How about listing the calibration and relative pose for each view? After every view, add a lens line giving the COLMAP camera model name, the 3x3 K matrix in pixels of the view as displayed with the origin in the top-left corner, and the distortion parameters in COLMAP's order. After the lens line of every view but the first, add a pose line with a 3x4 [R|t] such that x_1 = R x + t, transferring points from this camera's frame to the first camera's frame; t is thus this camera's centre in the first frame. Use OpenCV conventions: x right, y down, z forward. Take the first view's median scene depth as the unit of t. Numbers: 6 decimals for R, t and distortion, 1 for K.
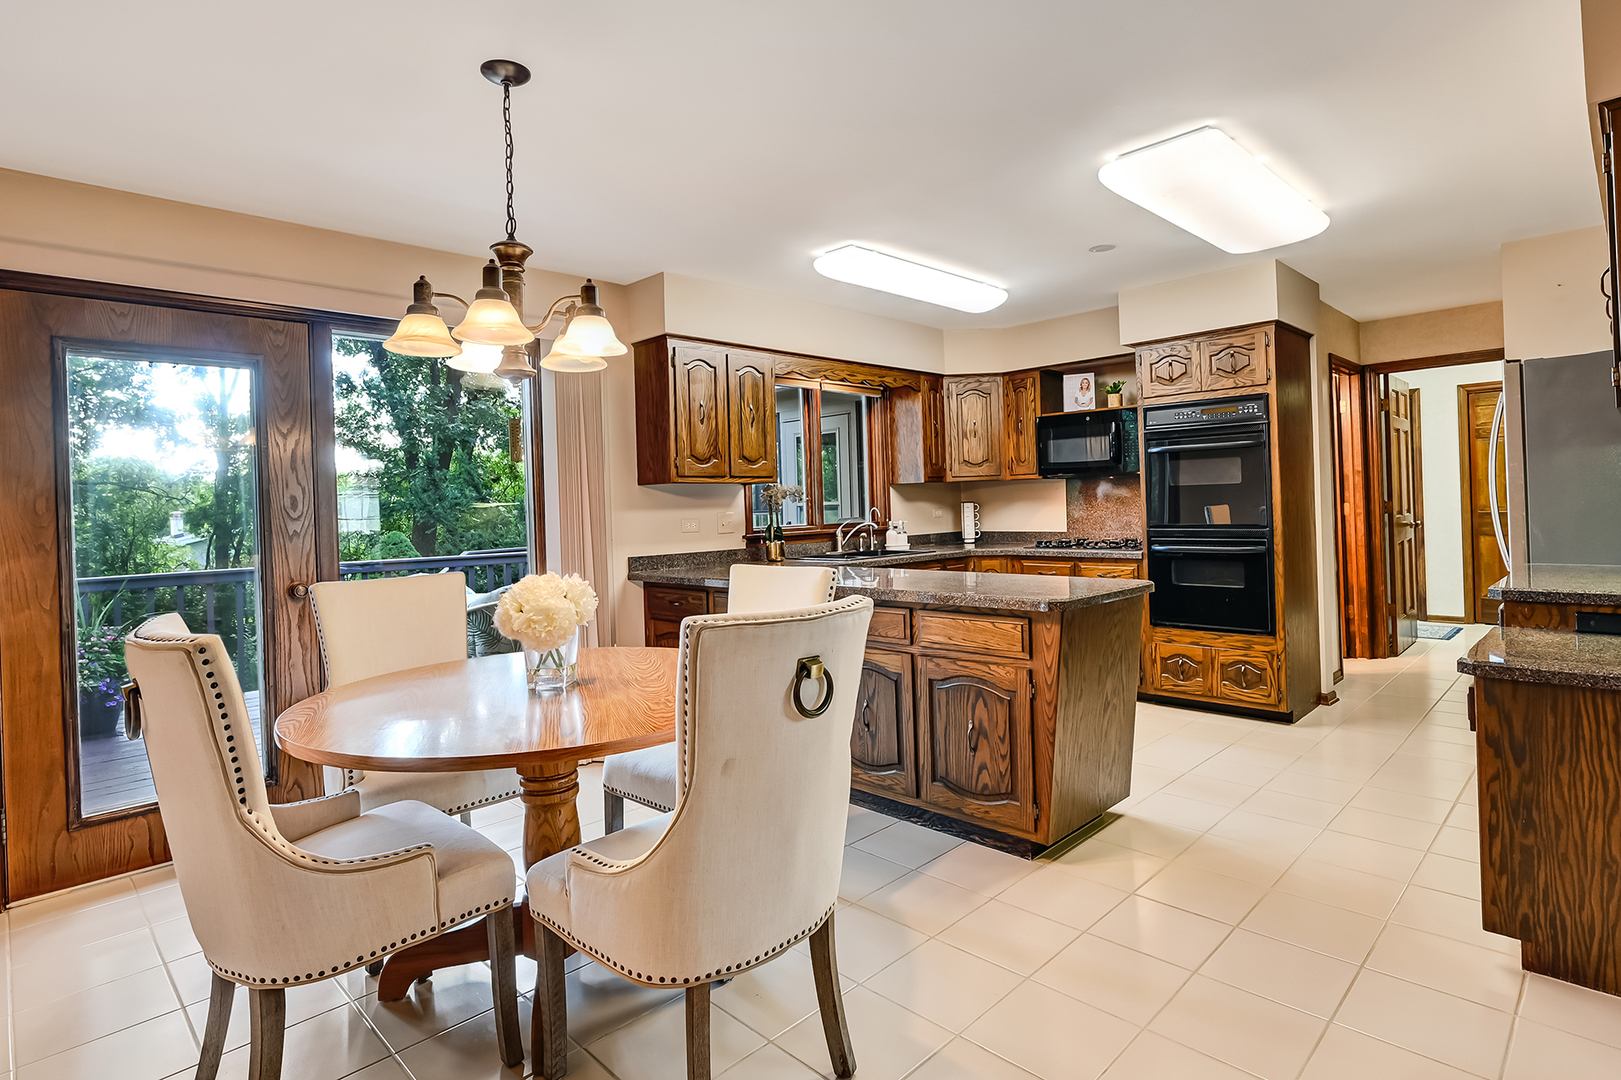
lens RADIAL K [[841.8, 0, 817.7], [0, 841.8, 497.5], [0, 0, 1]] dist [-0.001382, -0.000665]
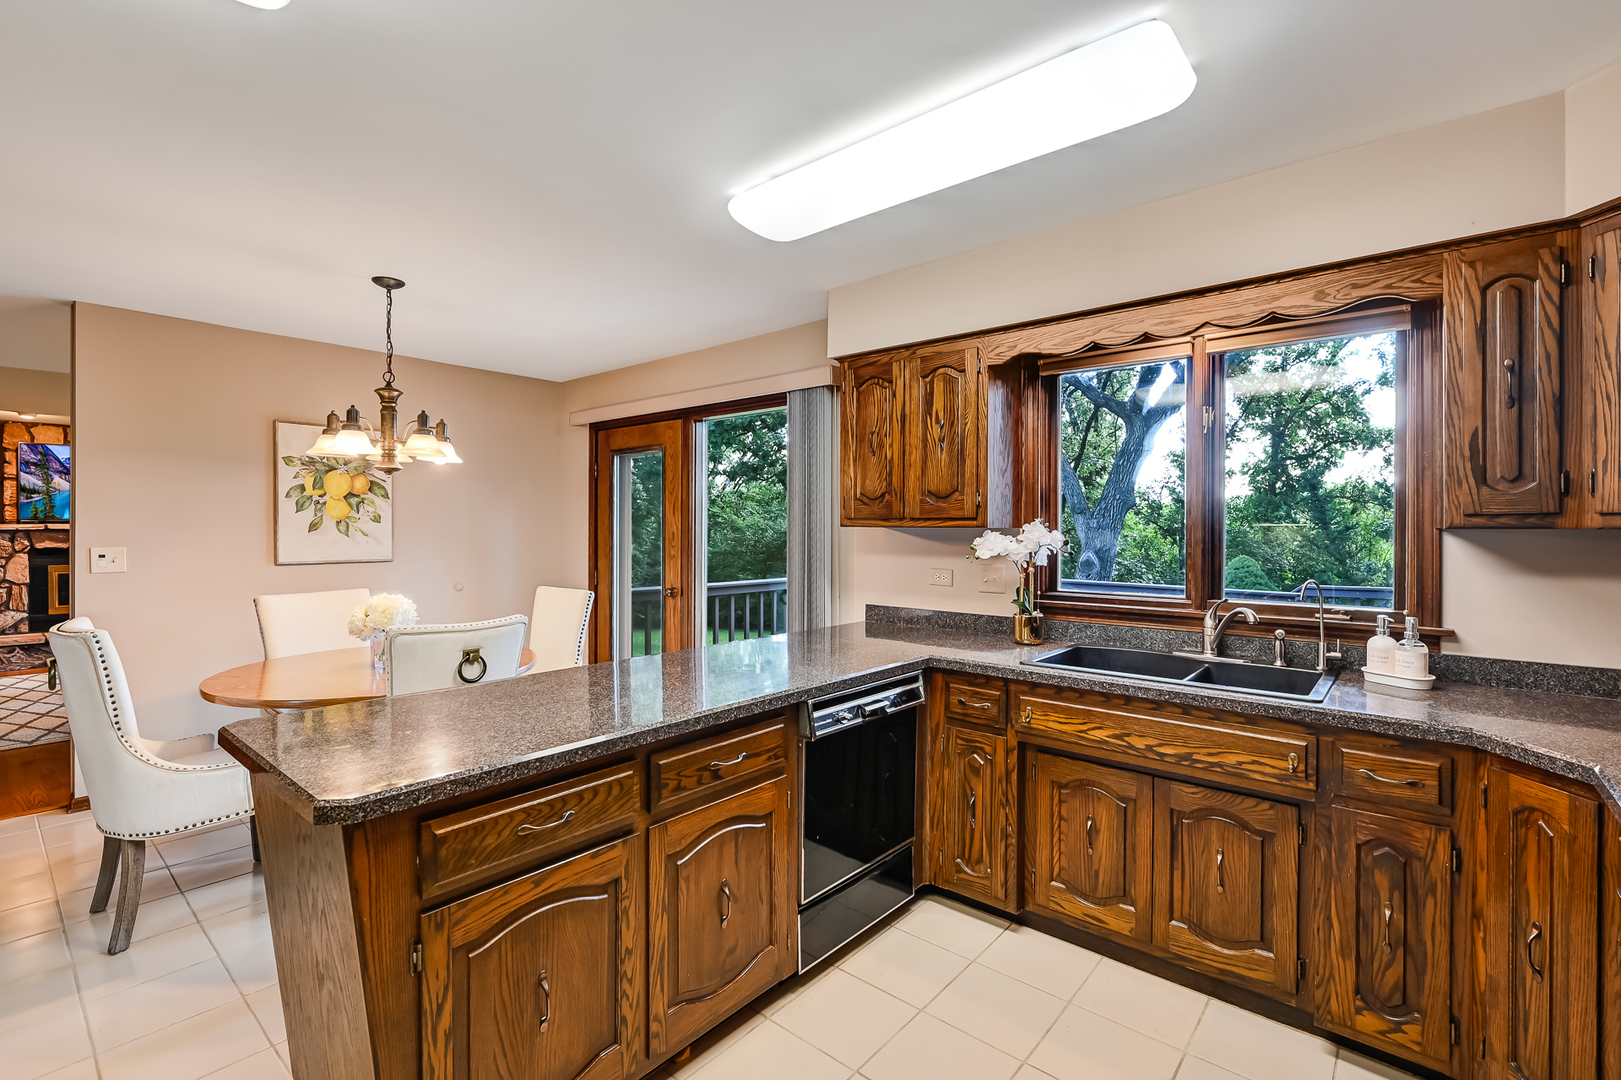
lens RADIAL K [[707.1, 0, 811.9], [0, 707.1, 532.0], [0, 0, 1]] dist [0.000474, 0.000194]
pose [[0.081434, 0.032205, -0.996158, 0.438652], [0.000160, 0.999477, 0.032325, -0.027446], [0.996679, -0.002791, 0.081386, 0.699347]]
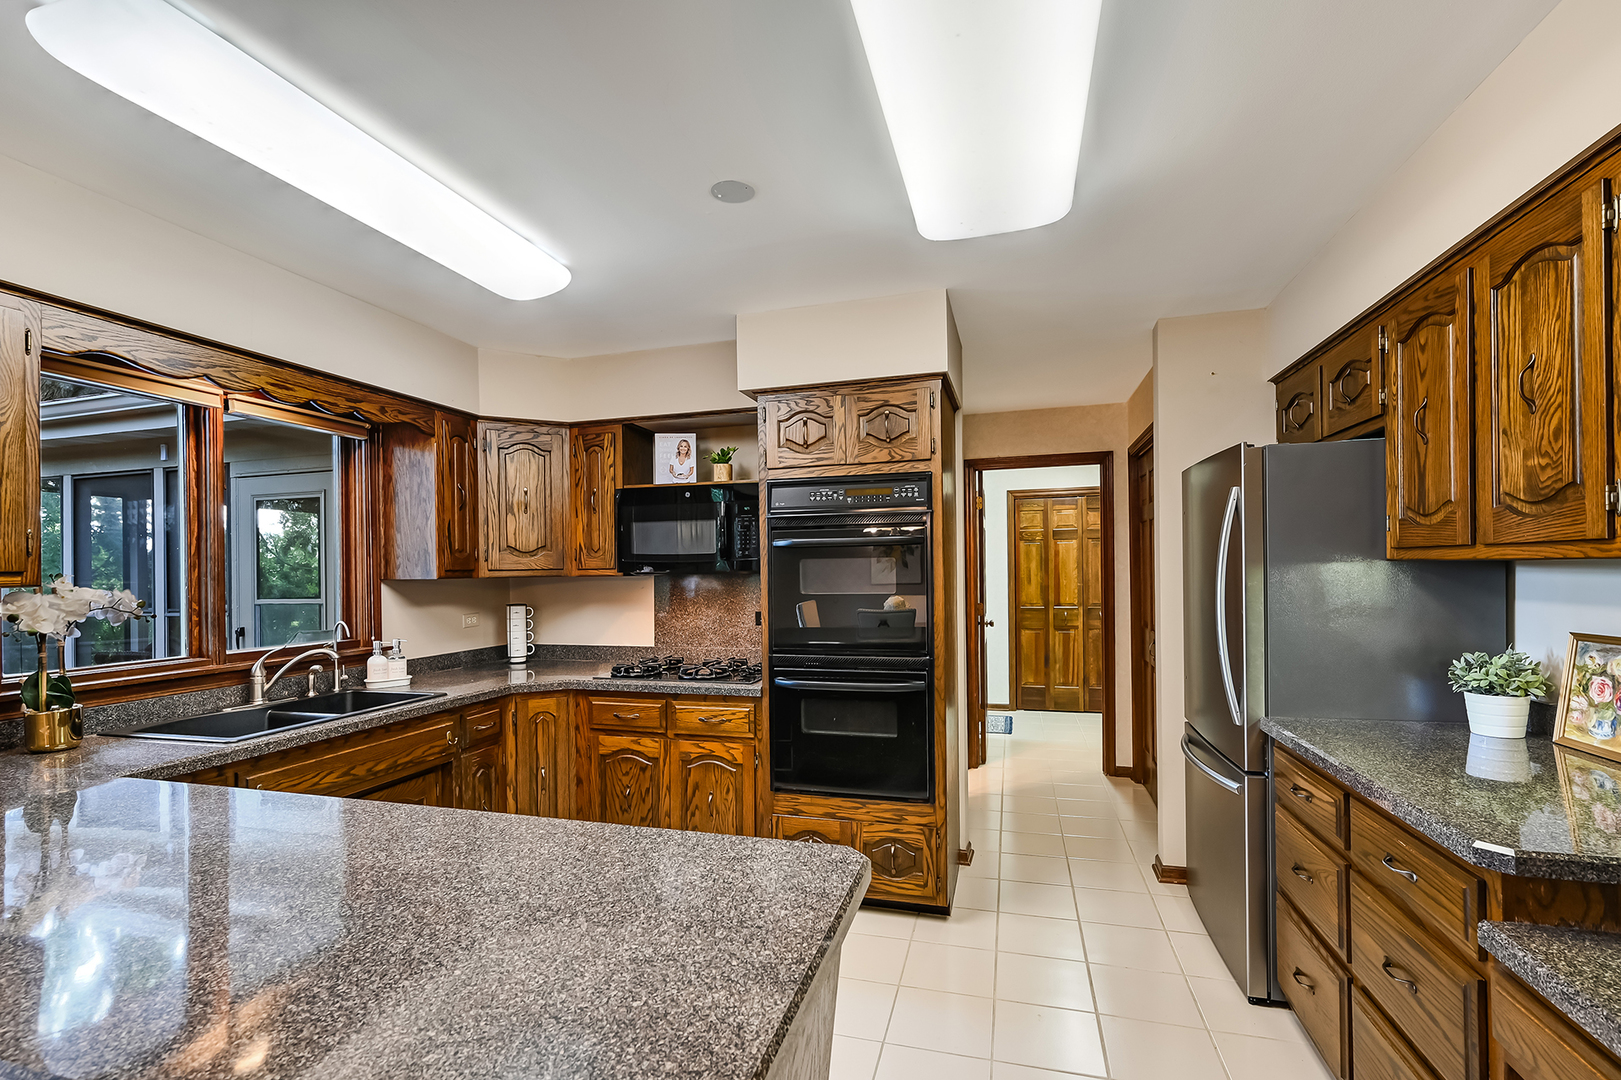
lens RADIAL K [[726.4, 0, 807.2], [0, 726.4, 564.6], [0, 0, 1]] dist [-0.000892, -0.000018]
pose [[0.874348, 0.021351, 0.484830, 0.106754], [-0.015668, 0.999753, -0.015773, -0.024976], [-0.485047, 0.006195, 0.874466, 0.392756]]
